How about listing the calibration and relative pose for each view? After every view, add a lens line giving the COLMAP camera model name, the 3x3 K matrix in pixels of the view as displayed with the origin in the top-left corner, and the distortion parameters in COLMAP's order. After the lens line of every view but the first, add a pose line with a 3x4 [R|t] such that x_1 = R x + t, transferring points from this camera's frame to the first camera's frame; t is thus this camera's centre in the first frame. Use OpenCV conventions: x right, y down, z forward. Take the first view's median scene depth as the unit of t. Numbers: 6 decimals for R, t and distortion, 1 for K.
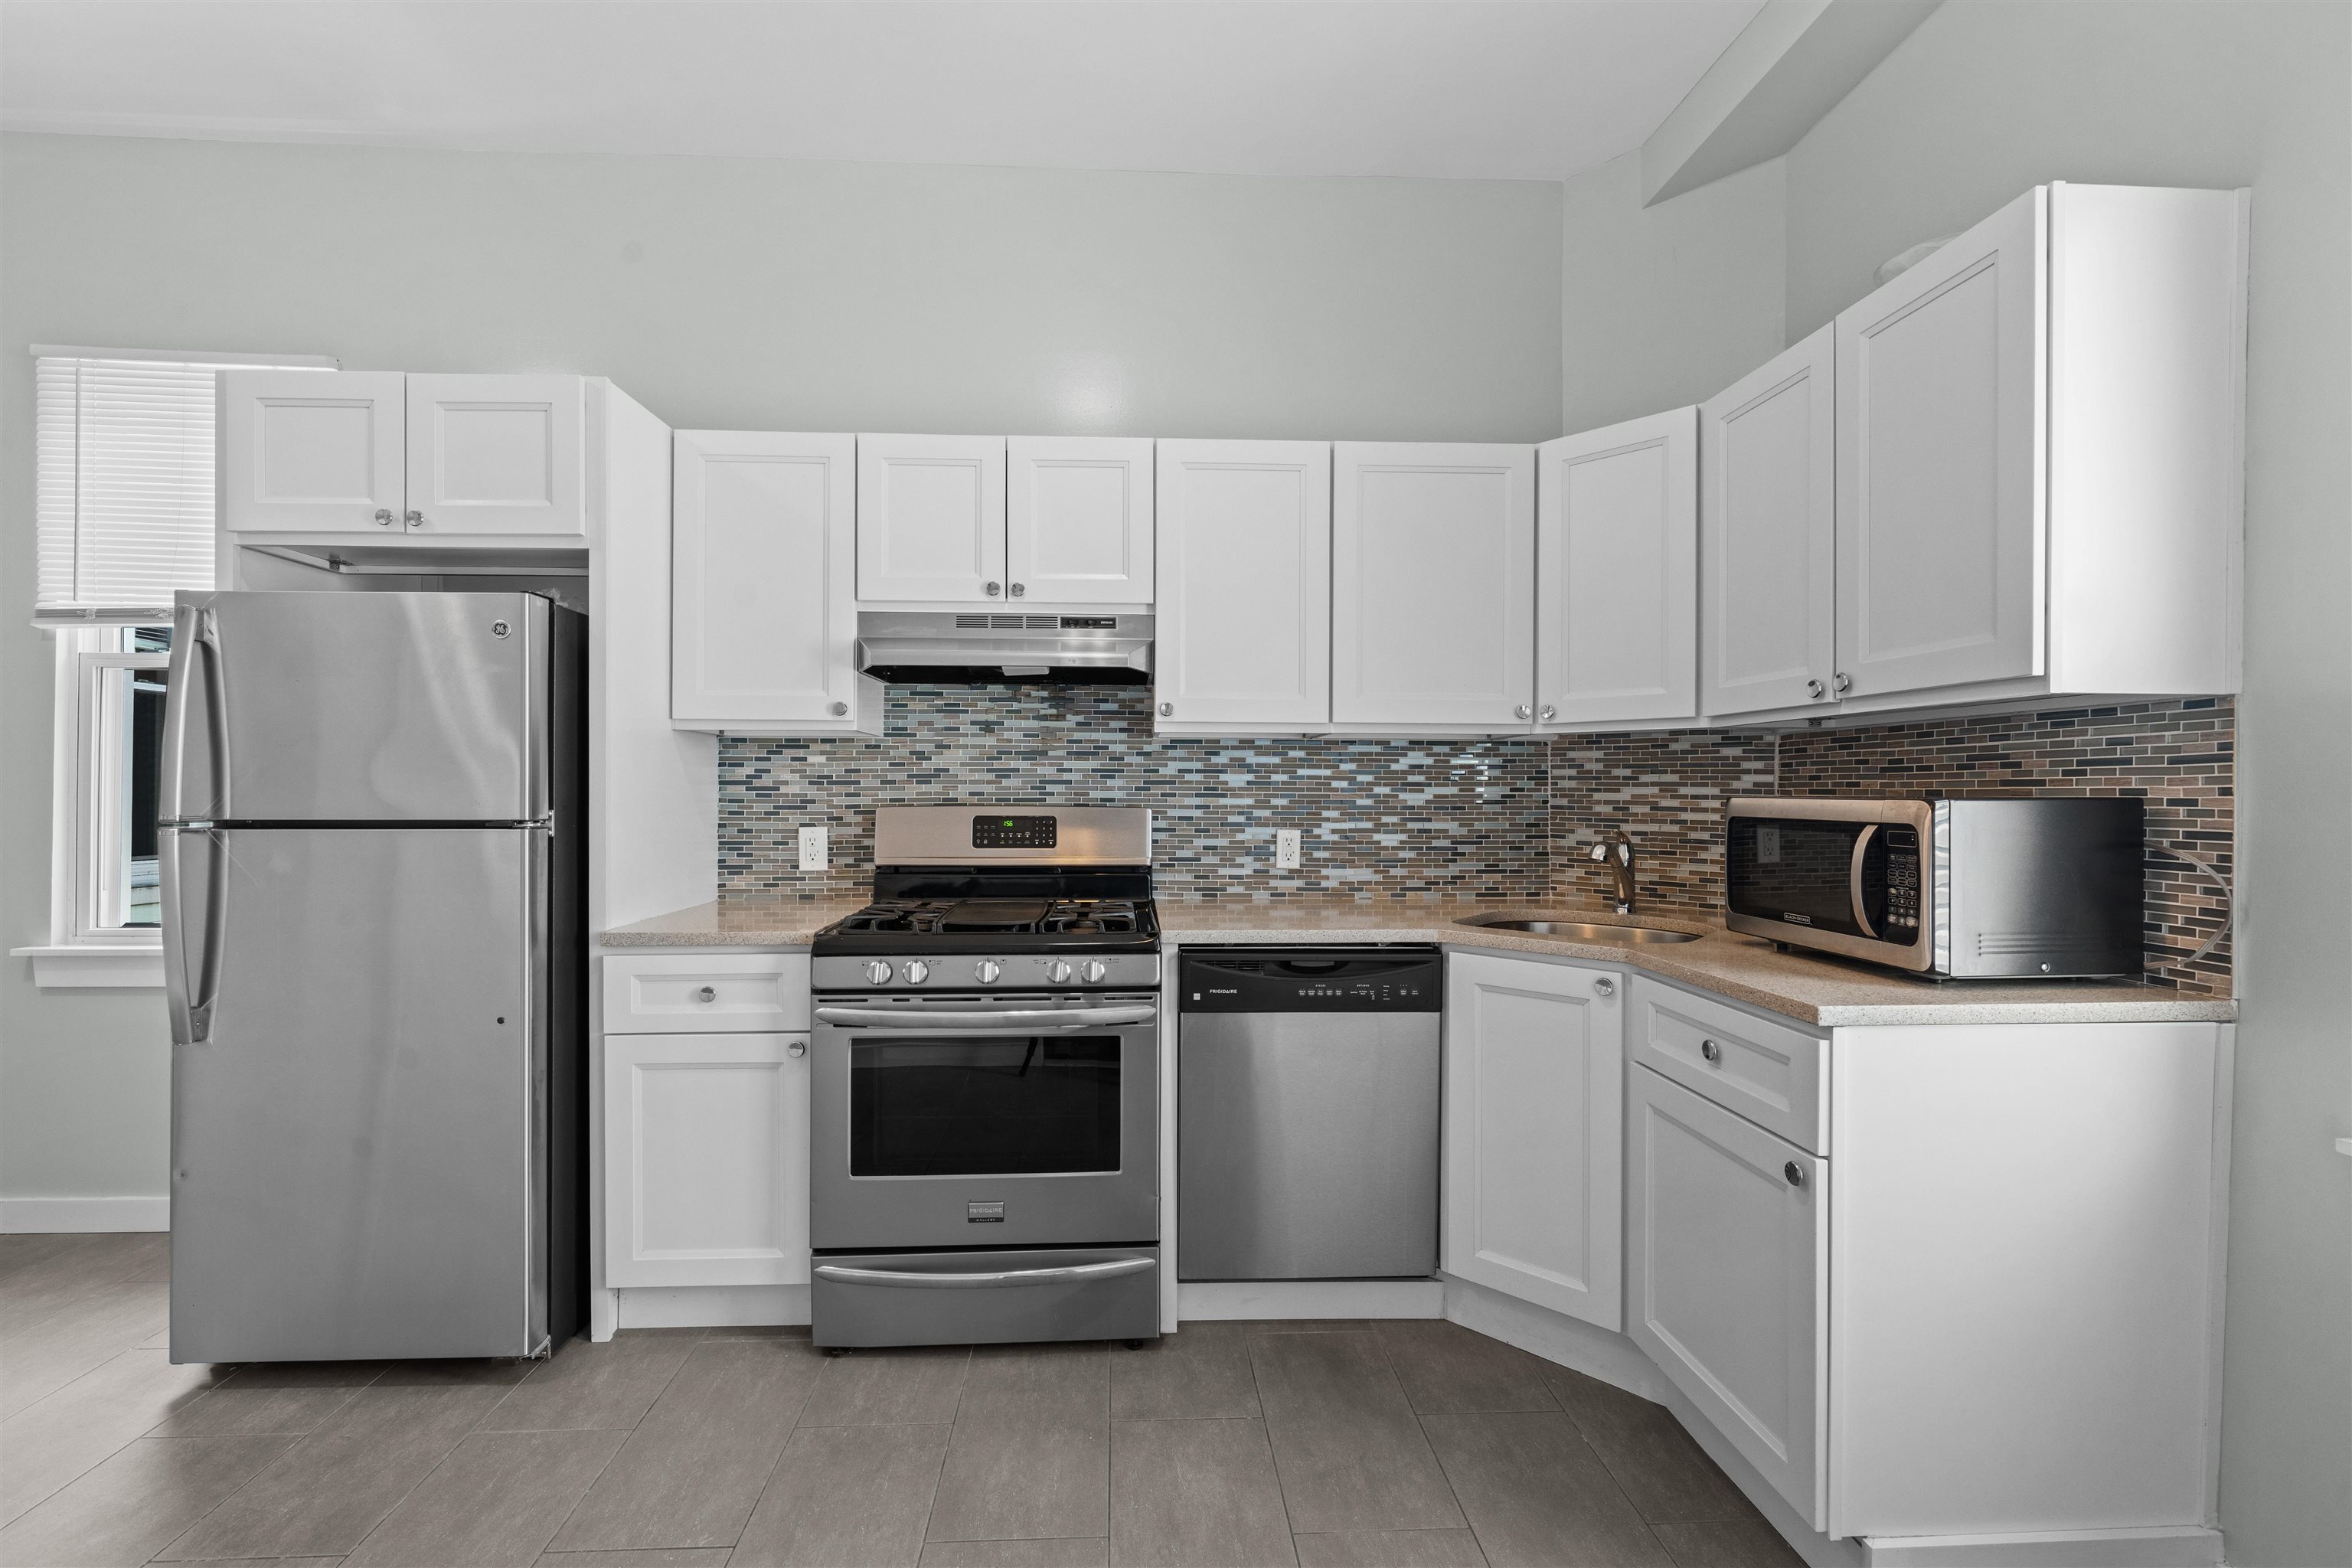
lens RADIAL K [[997.8, 0, 1141.8], [0, 997.8, 783.8], [0, 0, 1]] dist [0.000178, 0.000064]
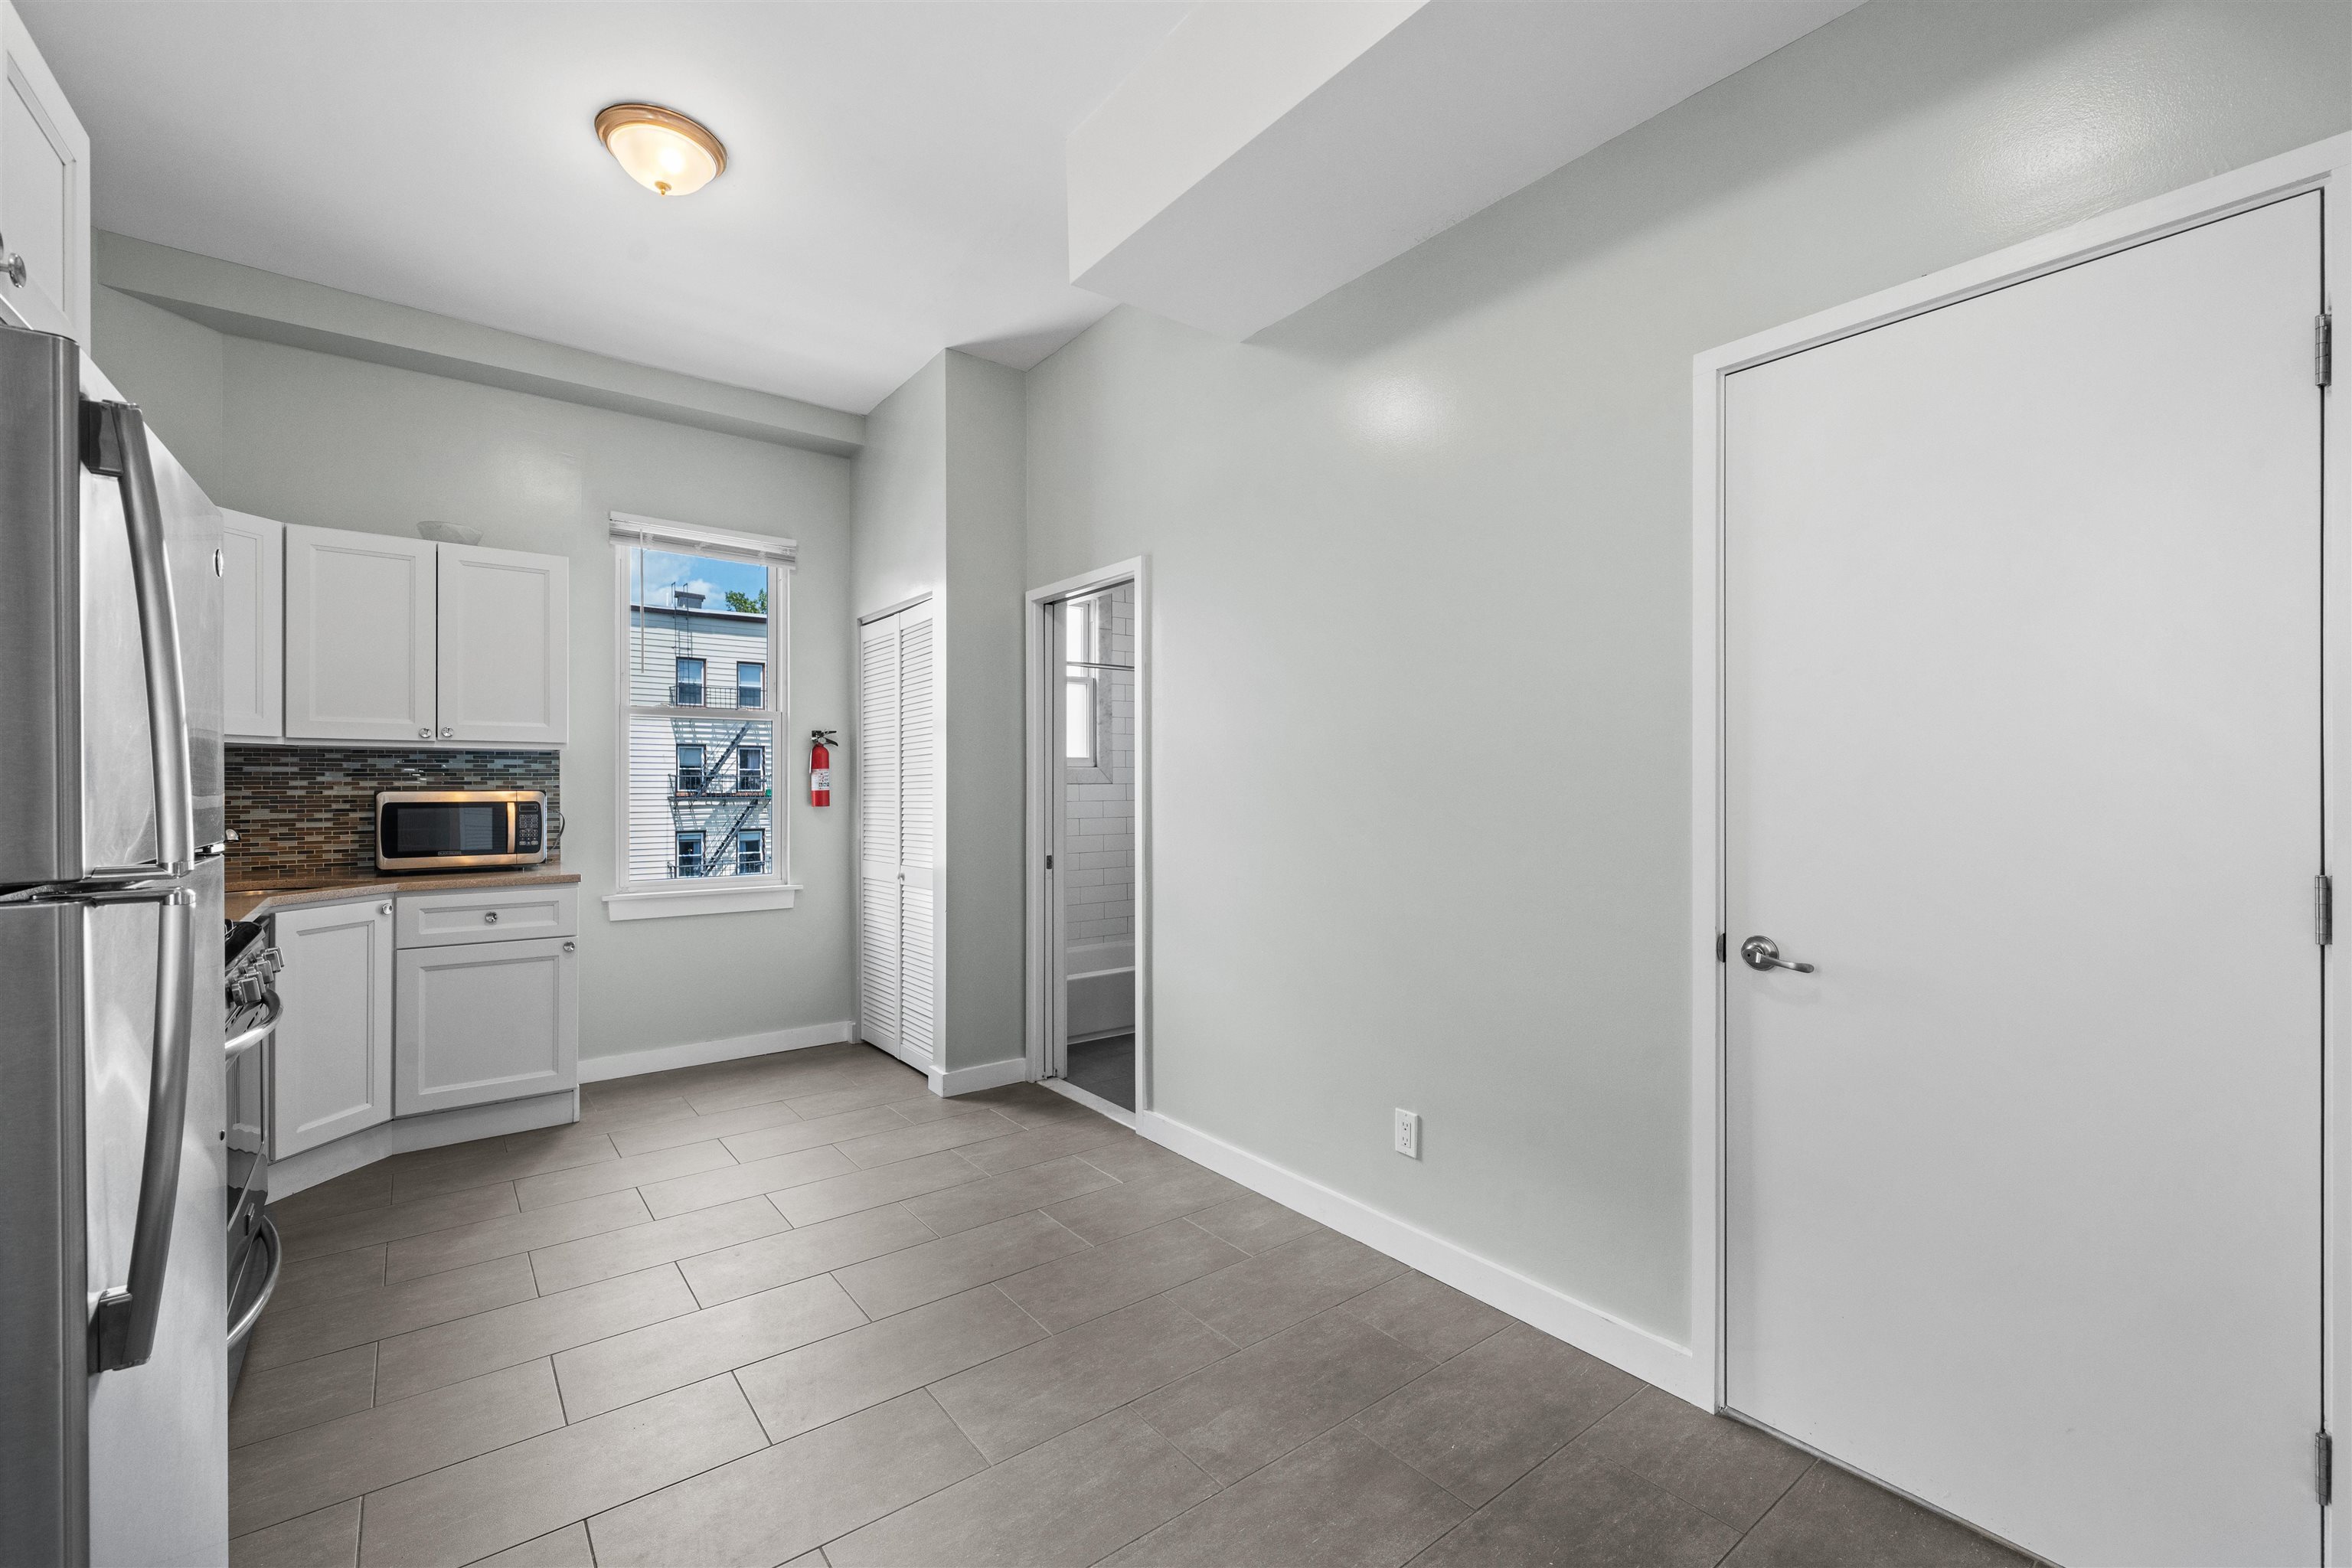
lens RADIAL K [[997.8, 0, 1152.0], [0, 997.8, 782.2], [0, 0, 1]] dist [0.000178, 0.000064]
pose [[-0.561579, 0.002950, 0.827418, -1.355185], [-0.003257, 0.999978, -0.005776, 0.003414], [-0.827417, -0.005939, -0.561557, 0.762584]]
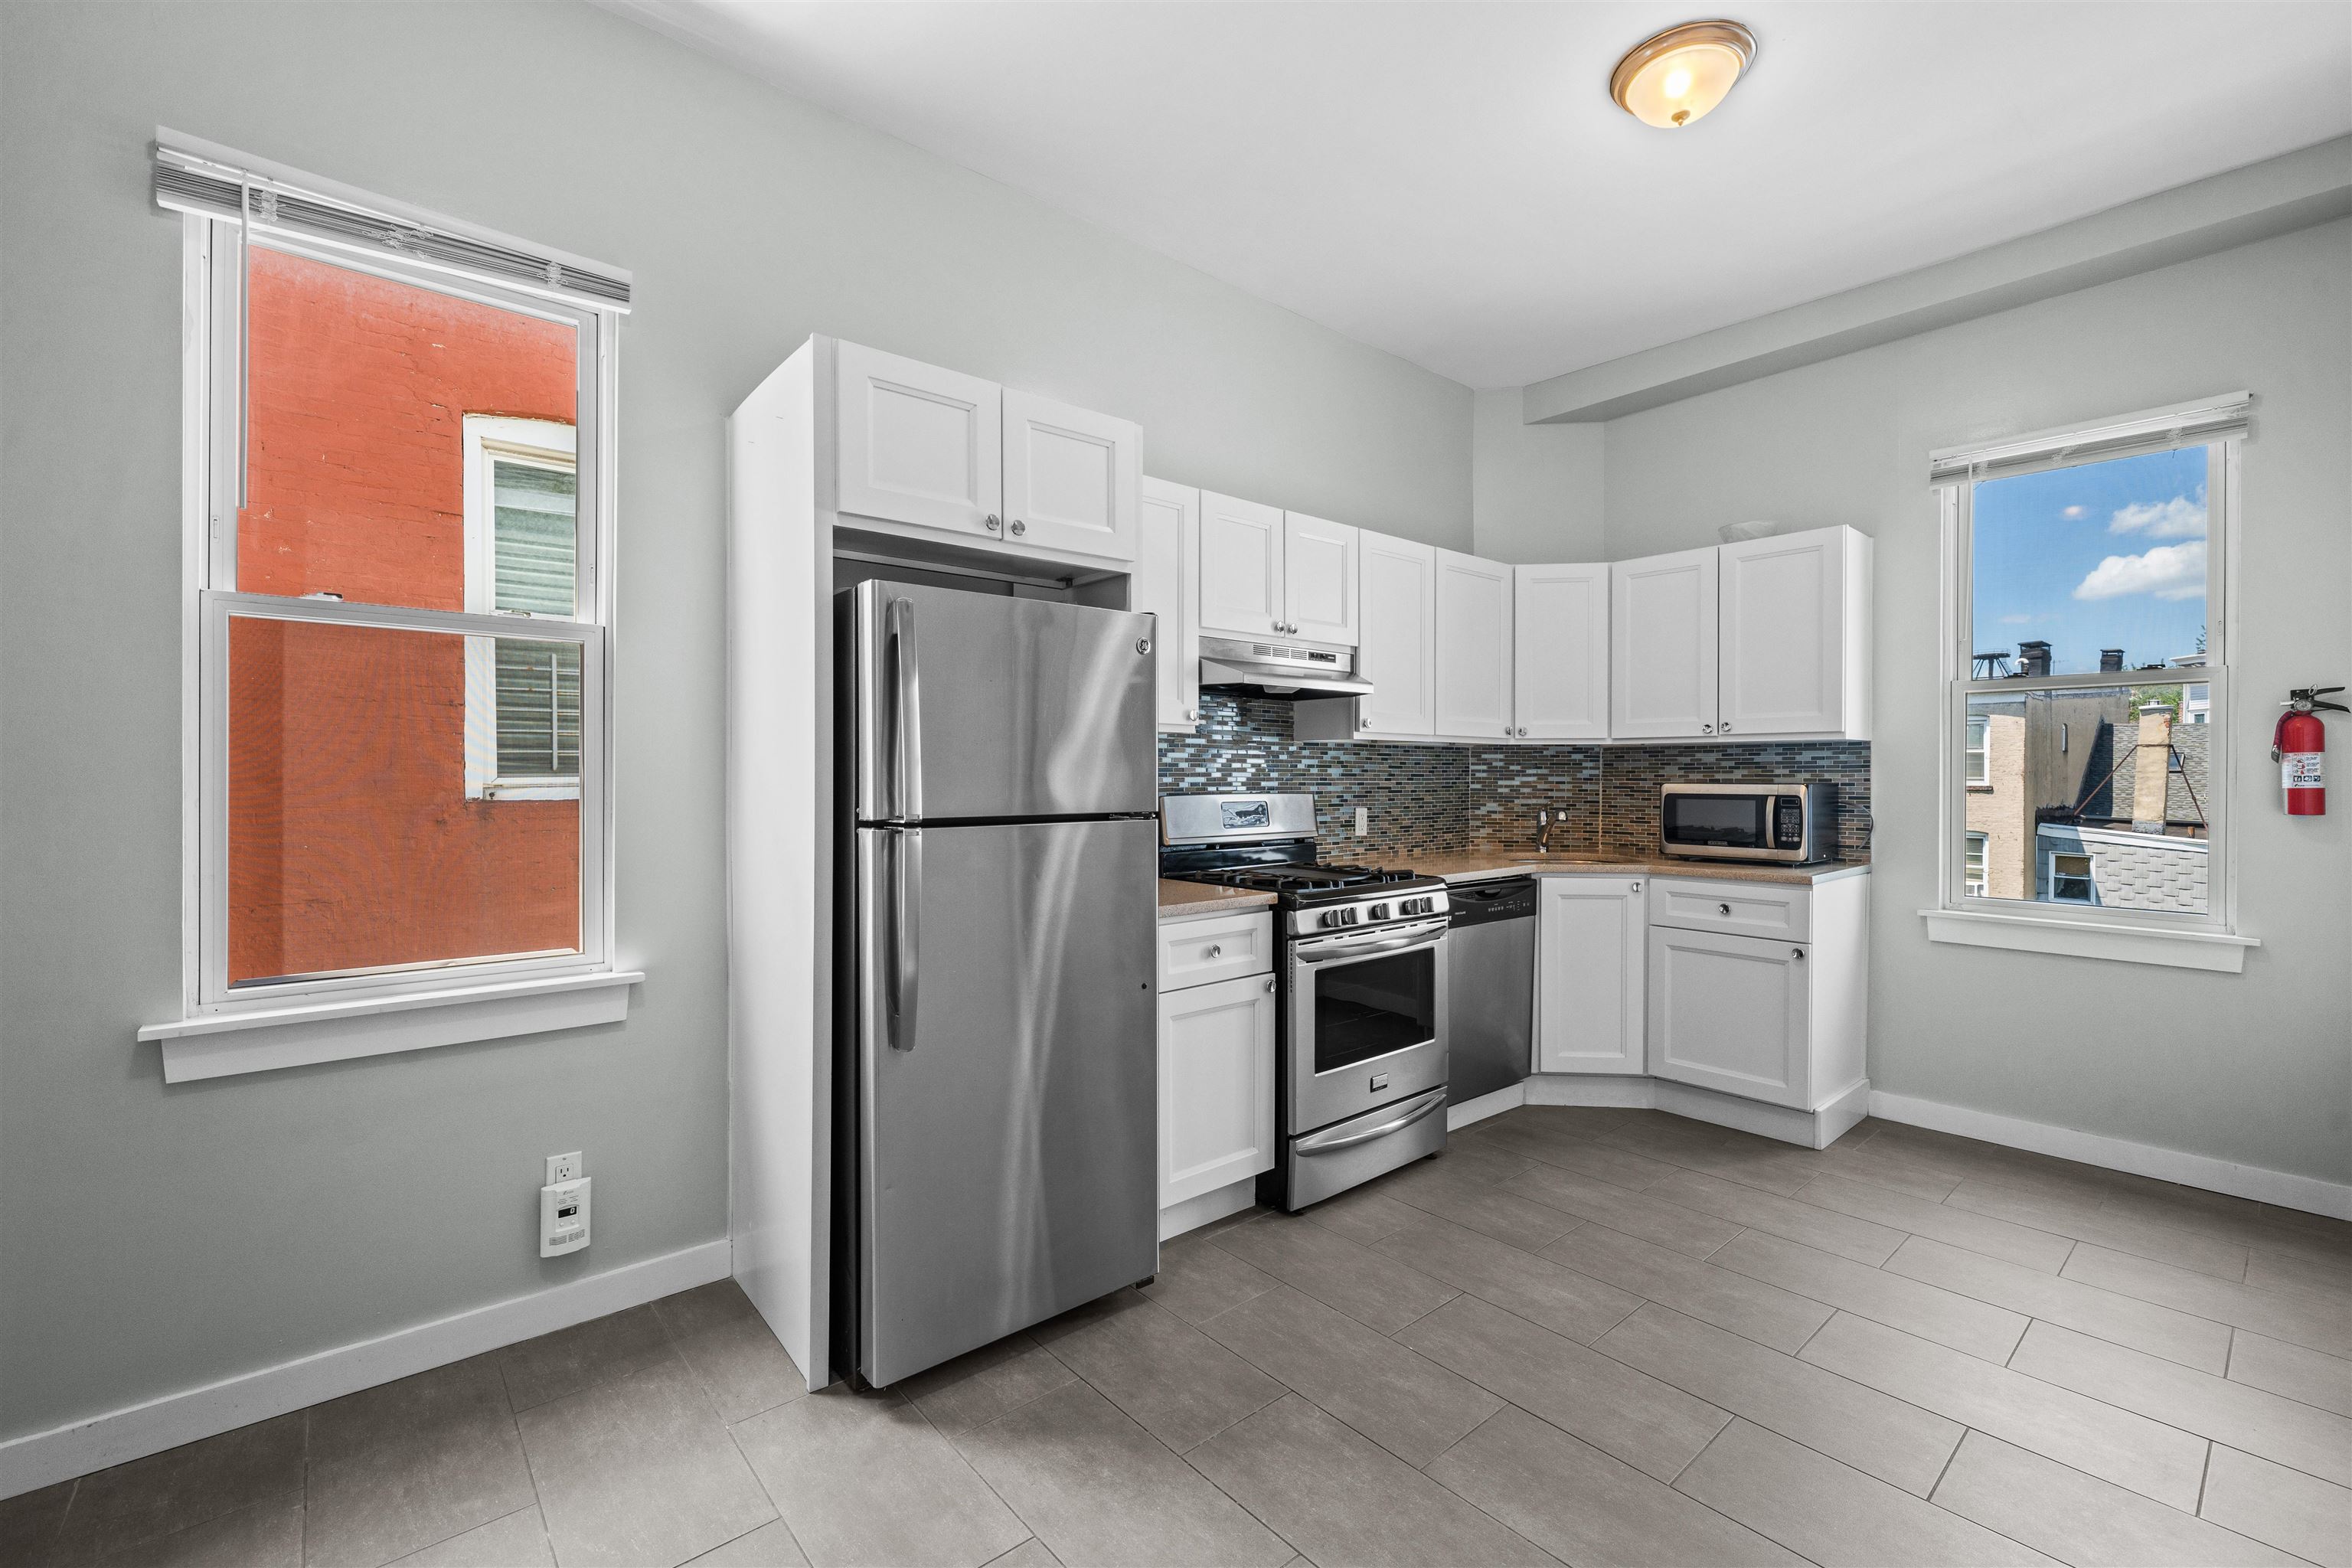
lens RADIAL K [[997.8, 0, 1176.9], [0, 997.8, 773.4], [0, 0, 1]] dist [0.000178, 0.000064]
pose [[0.790190, -0.001601, 0.612860, -1.140766], [-0.001799, 0.999986, 0.004931, -0.011309], [-0.612859, -0.004999, 0.790176, 0.062376]]
